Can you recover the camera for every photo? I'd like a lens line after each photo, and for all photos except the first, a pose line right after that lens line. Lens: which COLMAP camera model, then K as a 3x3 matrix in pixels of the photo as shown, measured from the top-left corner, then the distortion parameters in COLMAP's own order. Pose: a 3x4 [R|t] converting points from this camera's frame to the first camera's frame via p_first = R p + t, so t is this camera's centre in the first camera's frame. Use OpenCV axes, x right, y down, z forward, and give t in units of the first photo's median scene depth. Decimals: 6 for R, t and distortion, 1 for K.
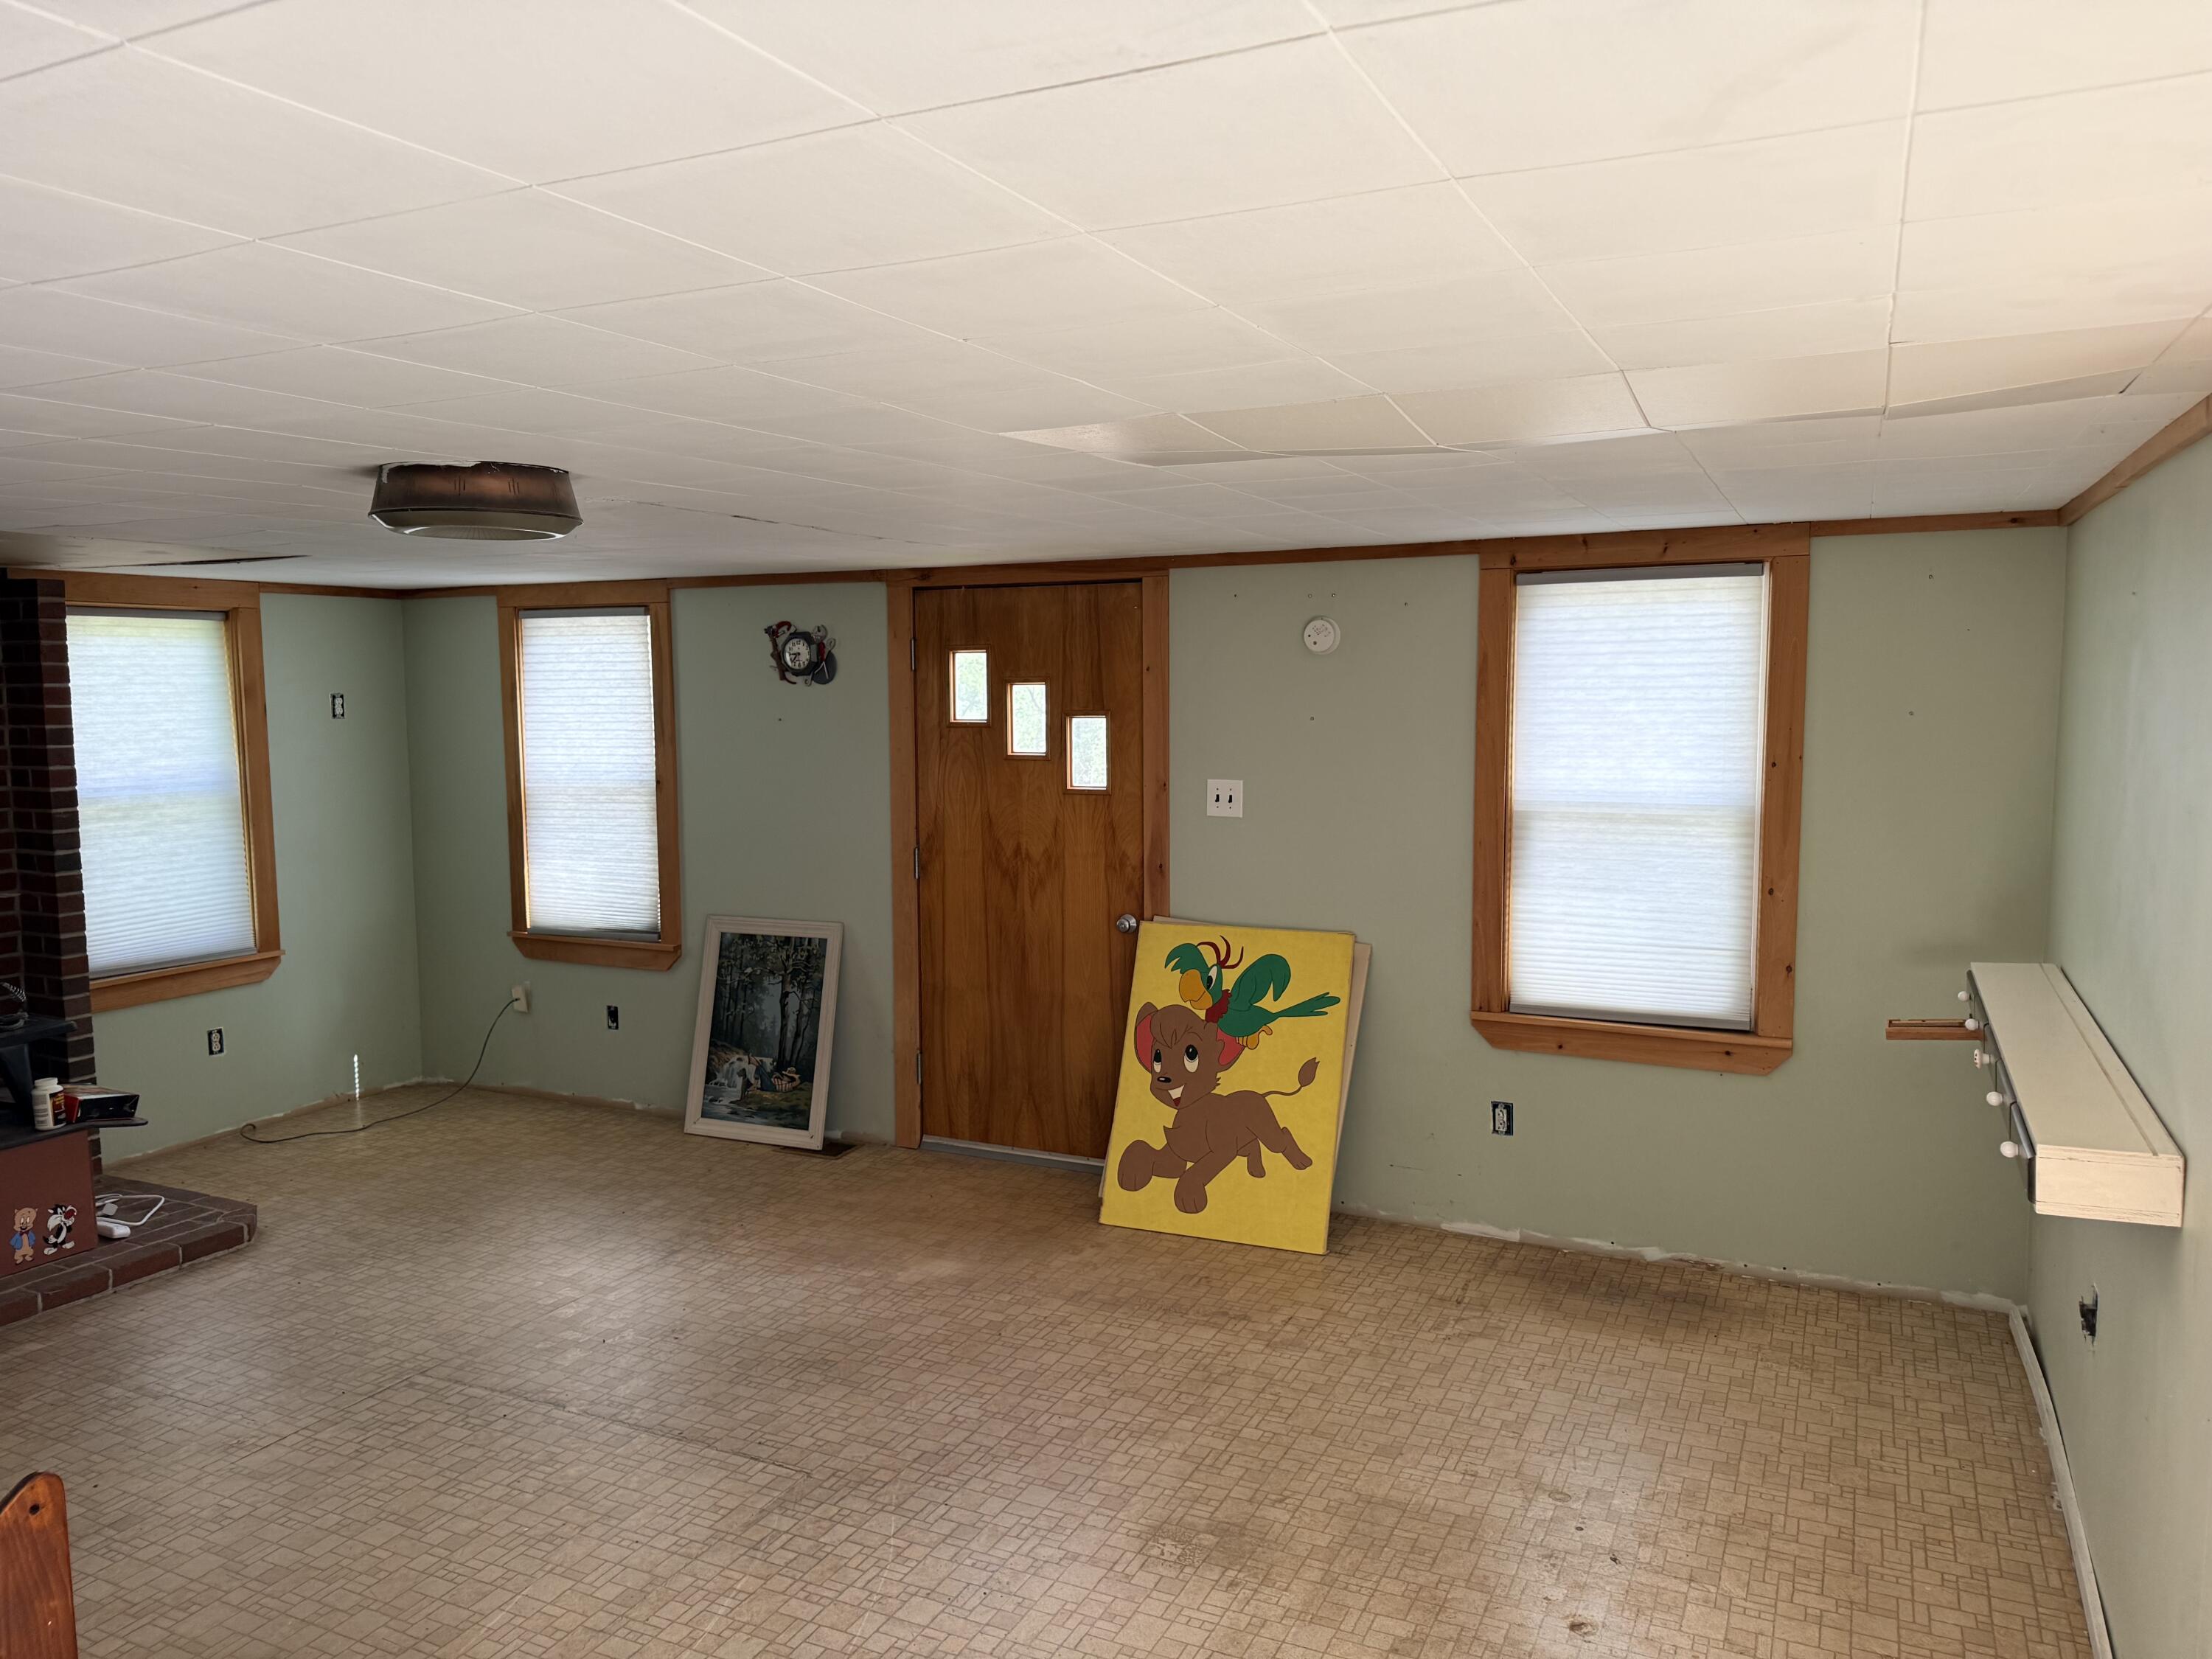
lens RADIAL K [[1564.1, 0, 1121.8], [0, 1564.1, 822.1], [0, 0, 1]] dist [0.059792, -0.072180]
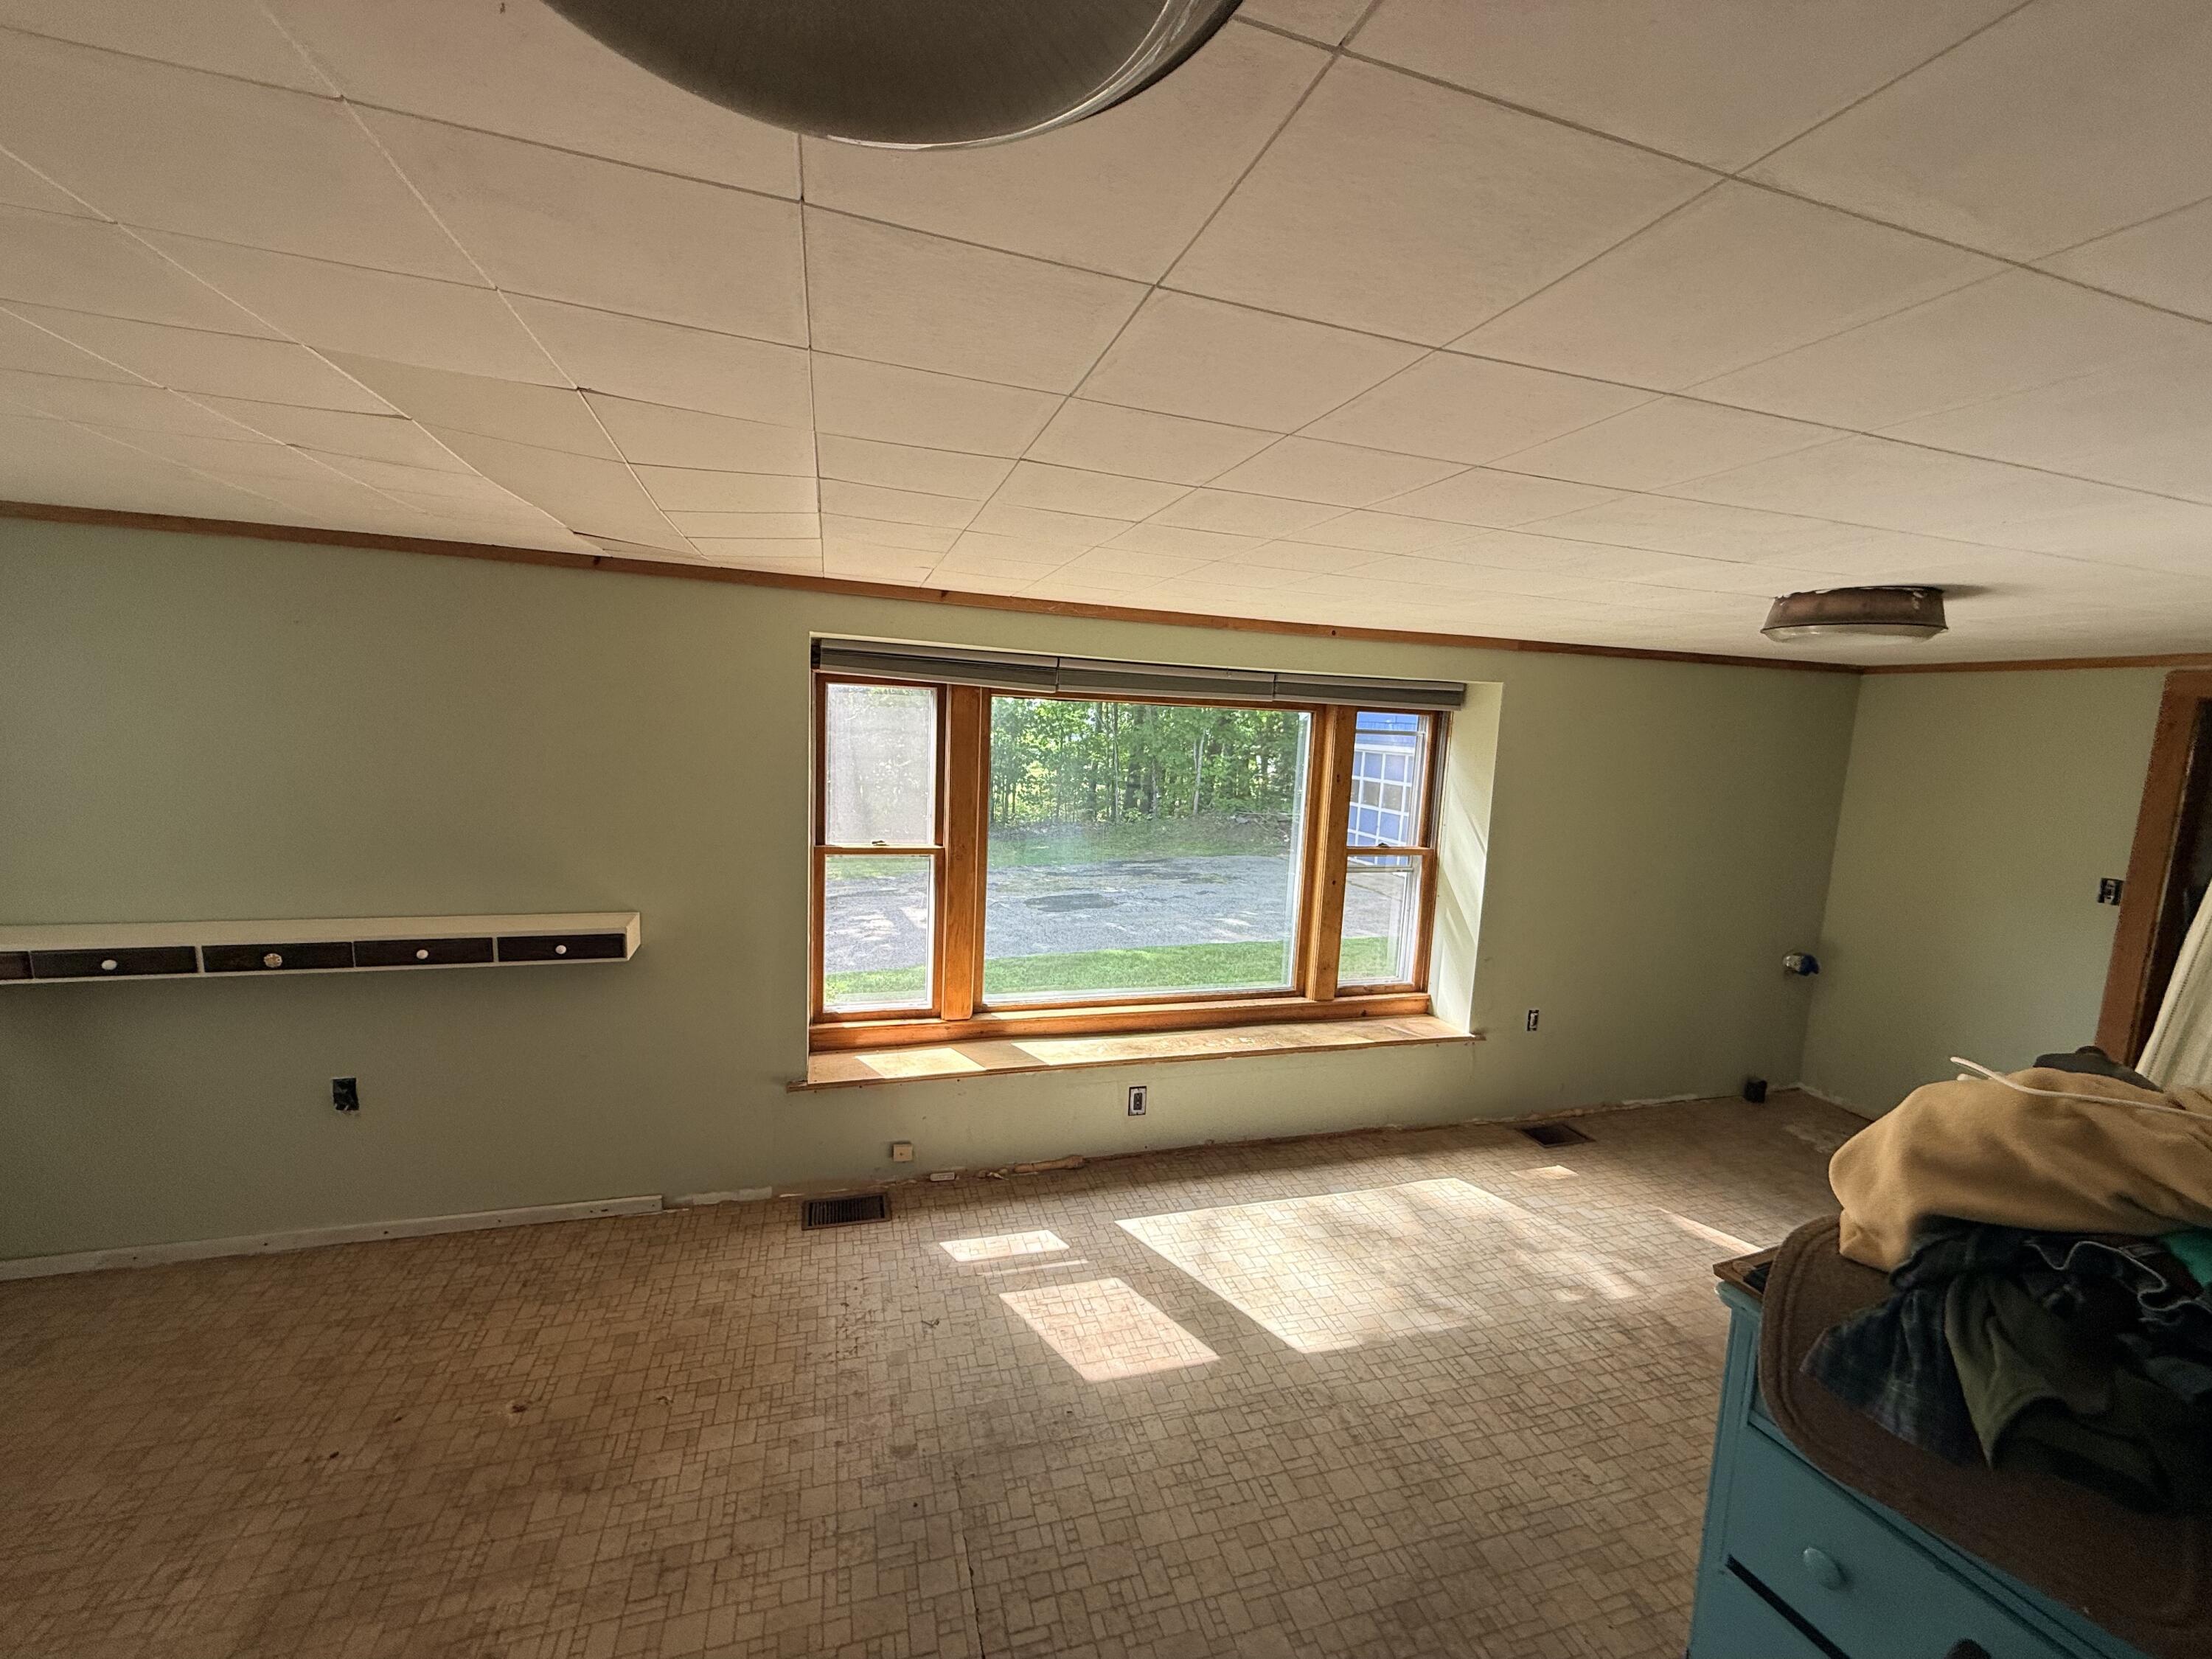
lens RADIAL K [[886.5, 0, 1102.1], [0, 886.5, 829.1], [0, 0, 1]] dist [0.000683, 0.000523]
pose [[-0.665382, -0.118392, 0.737055, -0.323994], [0.028437, 0.982607, 0.183507, -0.053345], [-0.745962, 0.143061, -0.650442, 0.654654]]
